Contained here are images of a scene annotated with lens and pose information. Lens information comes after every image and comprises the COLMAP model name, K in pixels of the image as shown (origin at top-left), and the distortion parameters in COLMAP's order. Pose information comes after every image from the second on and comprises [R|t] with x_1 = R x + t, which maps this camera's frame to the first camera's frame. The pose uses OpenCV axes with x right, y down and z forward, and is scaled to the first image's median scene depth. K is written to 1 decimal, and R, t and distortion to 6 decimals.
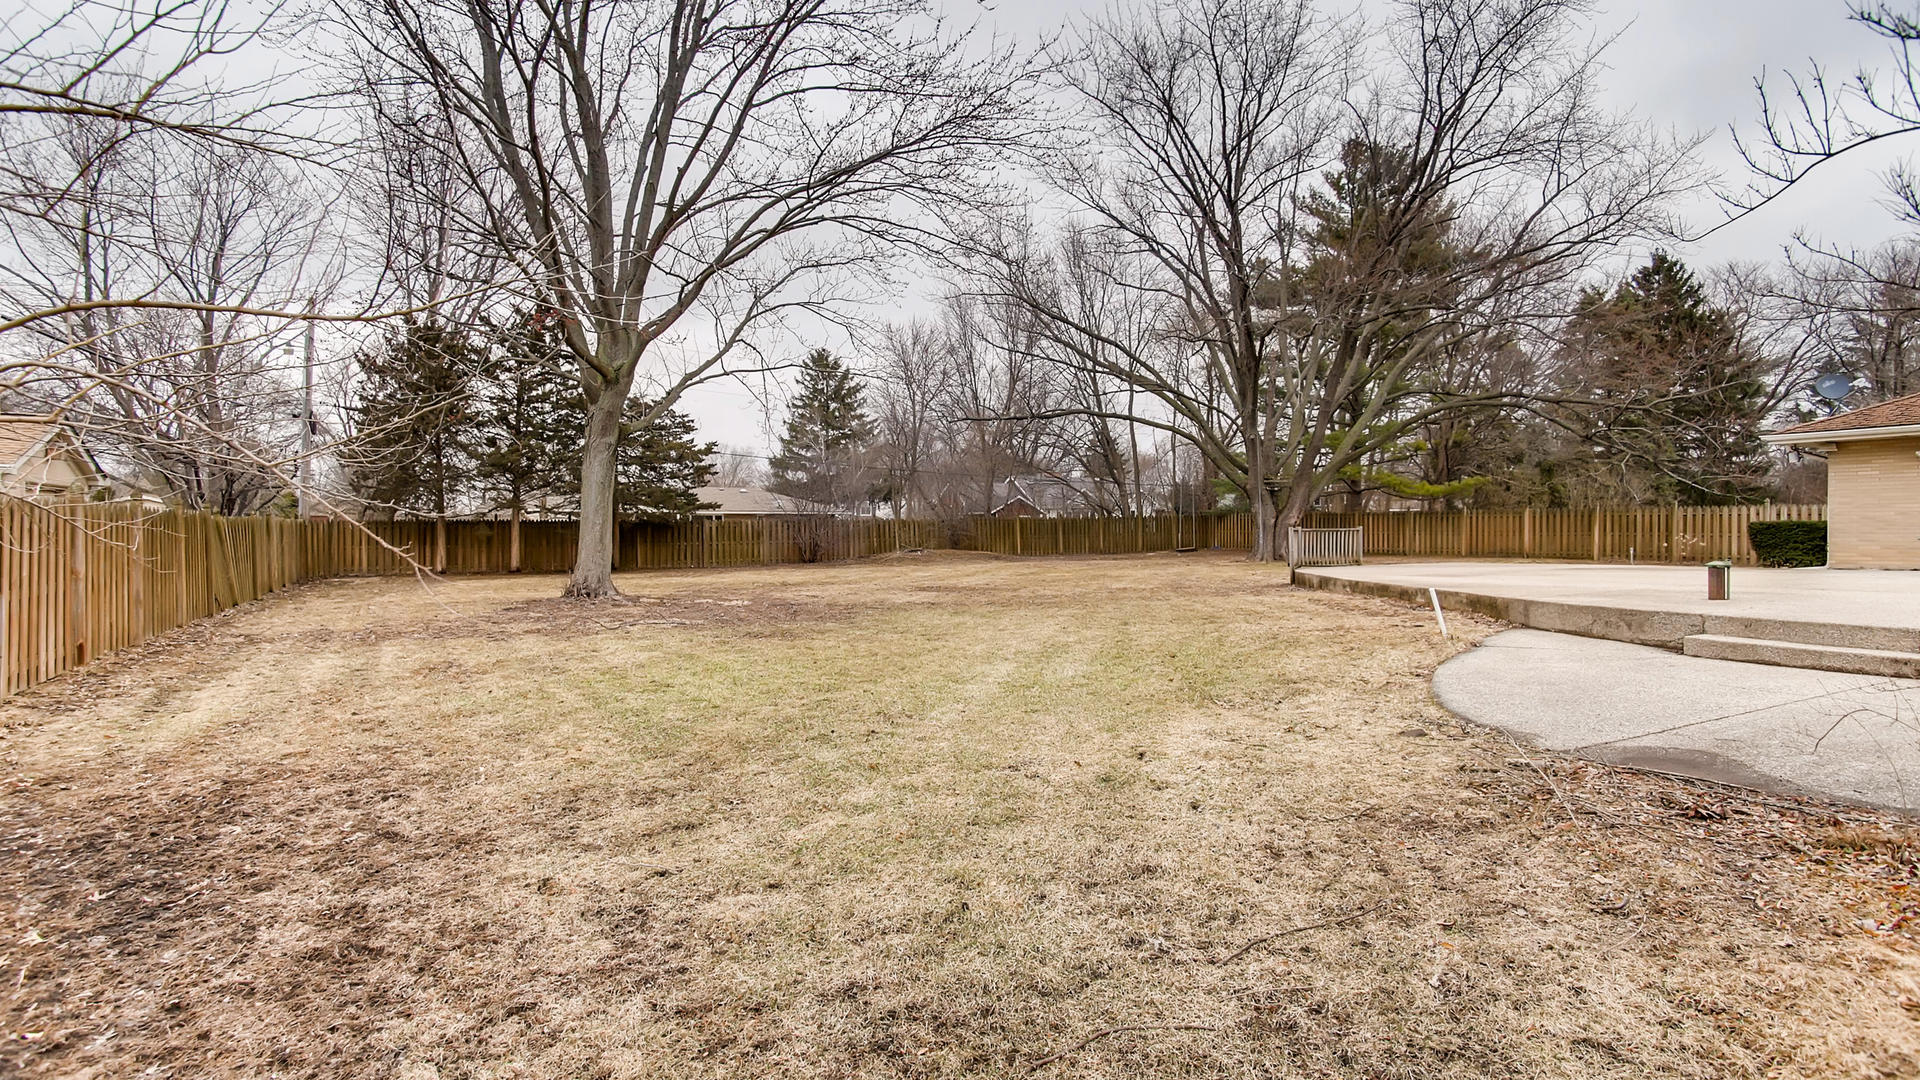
lens RADIAL K [[935.3, 0, 950.9], [0, 935.3, 534.7], [0, 0, 1]] dist [0.001569, 0.000687]
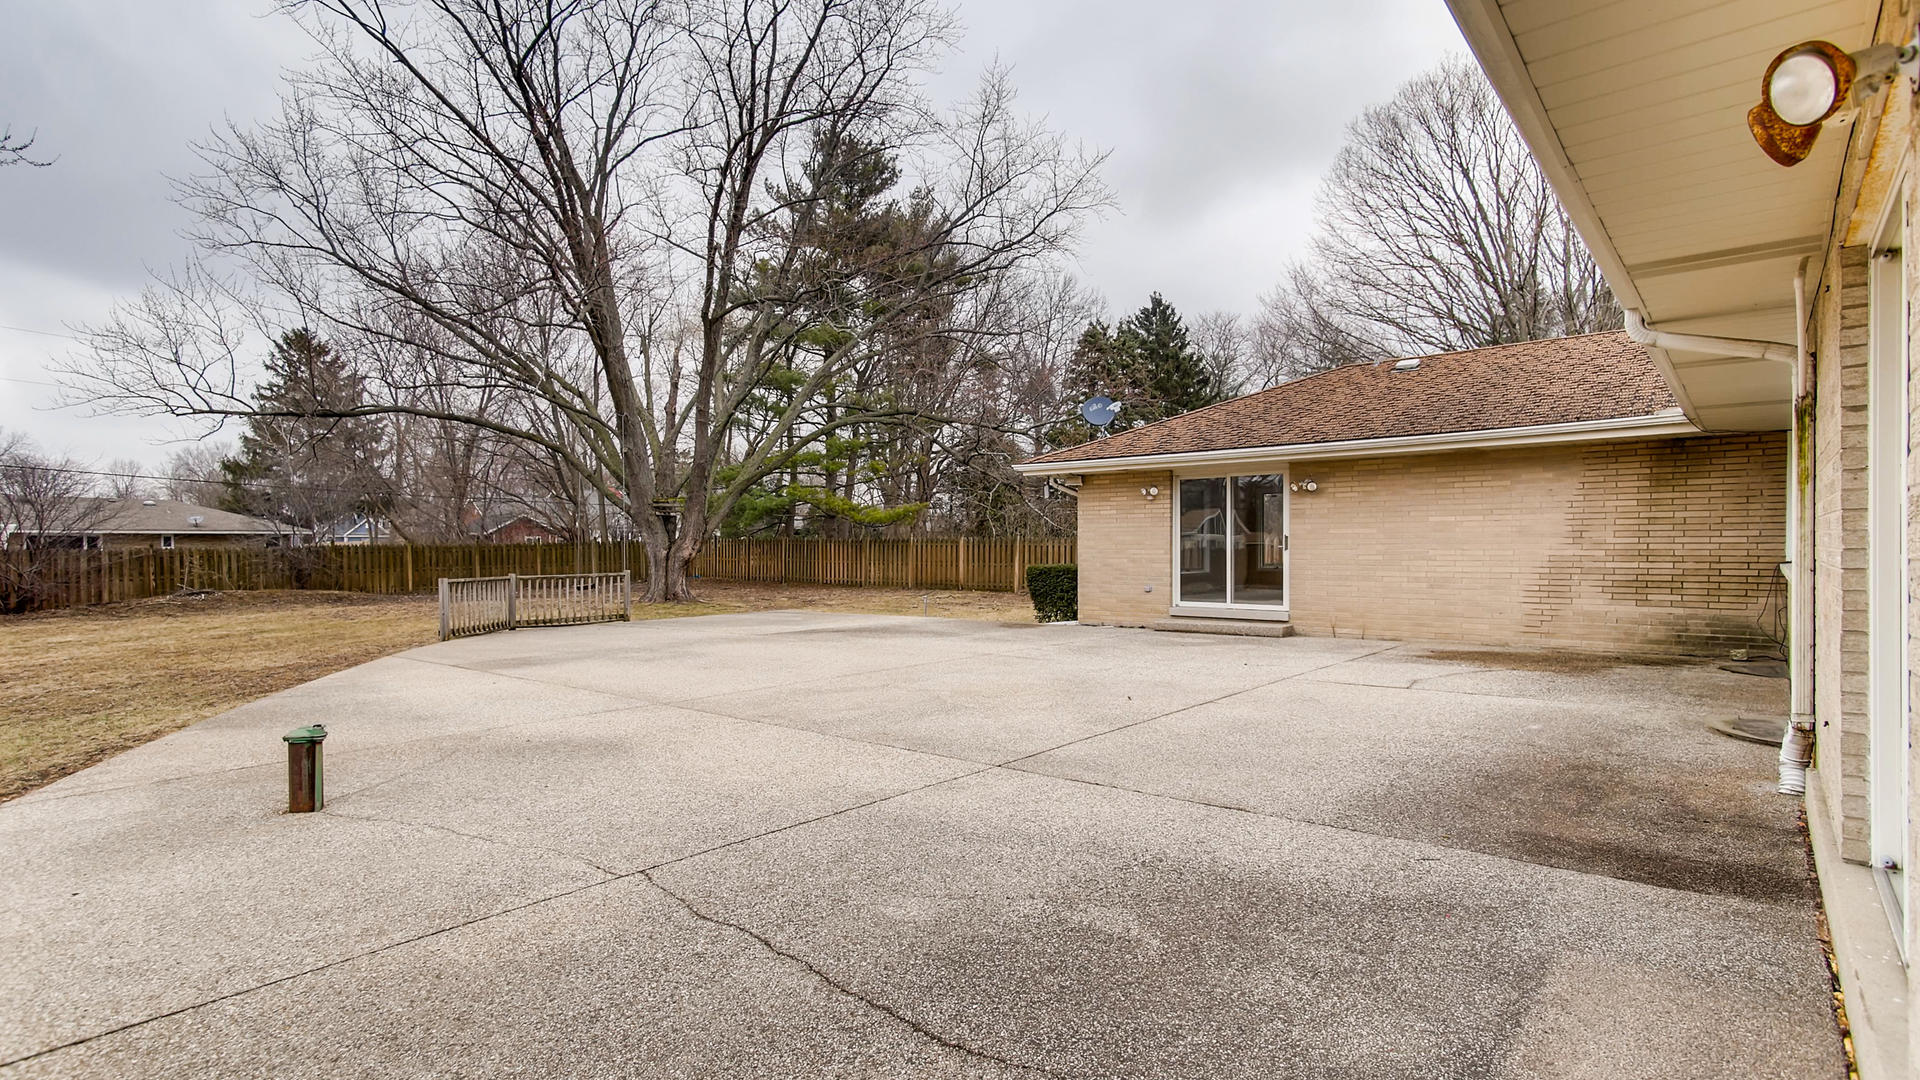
lens RADIAL K [[935.3, 0, 950.9], [0, 935.3, 534.7], [0, 0, 1]] dist [0.001569, 0.000687]
pose [[0.936601, 0.003156, 0.350383, 0.217377], [0.003083, 0.999847, -0.017245, -0.011486], [-0.350383, 0.017232, 0.936448, 0.108197]]
